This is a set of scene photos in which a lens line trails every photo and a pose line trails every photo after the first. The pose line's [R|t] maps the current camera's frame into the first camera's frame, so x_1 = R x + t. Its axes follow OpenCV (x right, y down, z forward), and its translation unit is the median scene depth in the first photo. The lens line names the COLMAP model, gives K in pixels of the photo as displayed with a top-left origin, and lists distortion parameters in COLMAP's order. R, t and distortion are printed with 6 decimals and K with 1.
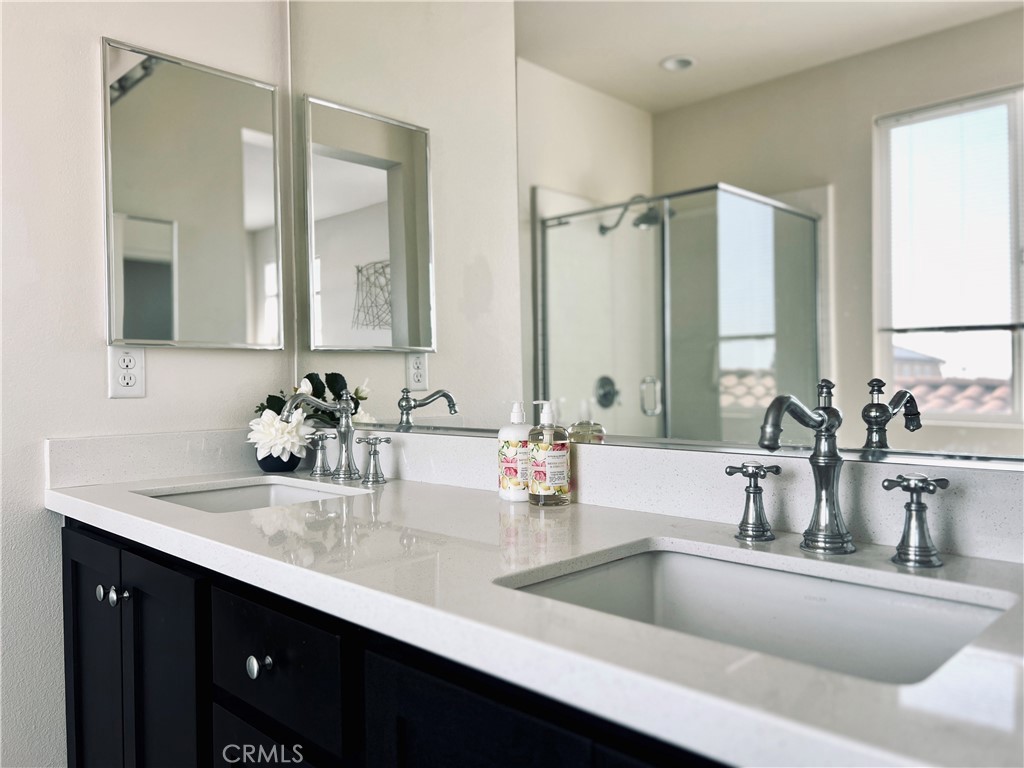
lens RADIAL K [[775.7, 0, 515.3], [0, 775.7, 382.5], [0, 0, 1]] dist [0.022383, -0.018479]
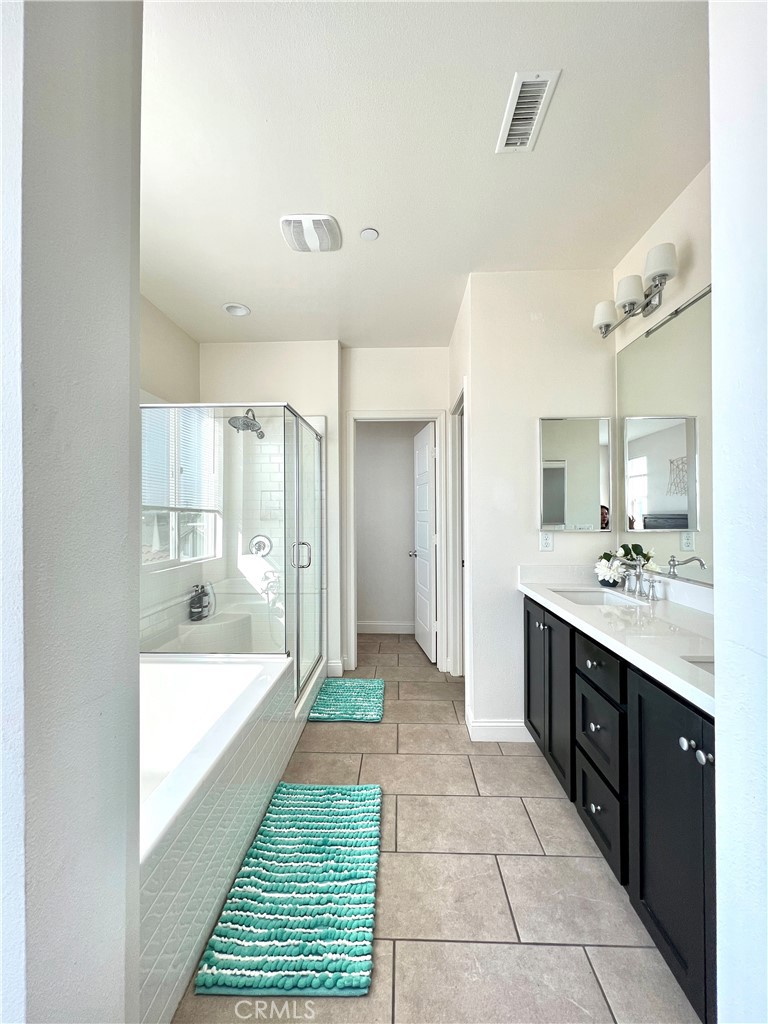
lens RADIAL K [[409.8, 0, 386.0], [0, 409.8, 508.4], [0, 0, 1]] dist [-0.002115, -0.000012]
pose [[0.676156, 0.000033, -0.736759, 0.150977], [-0.006389, 0.999963, -0.005818, -0.110329], [0.736731, 0.008641, 0.676131, -0.324771]]
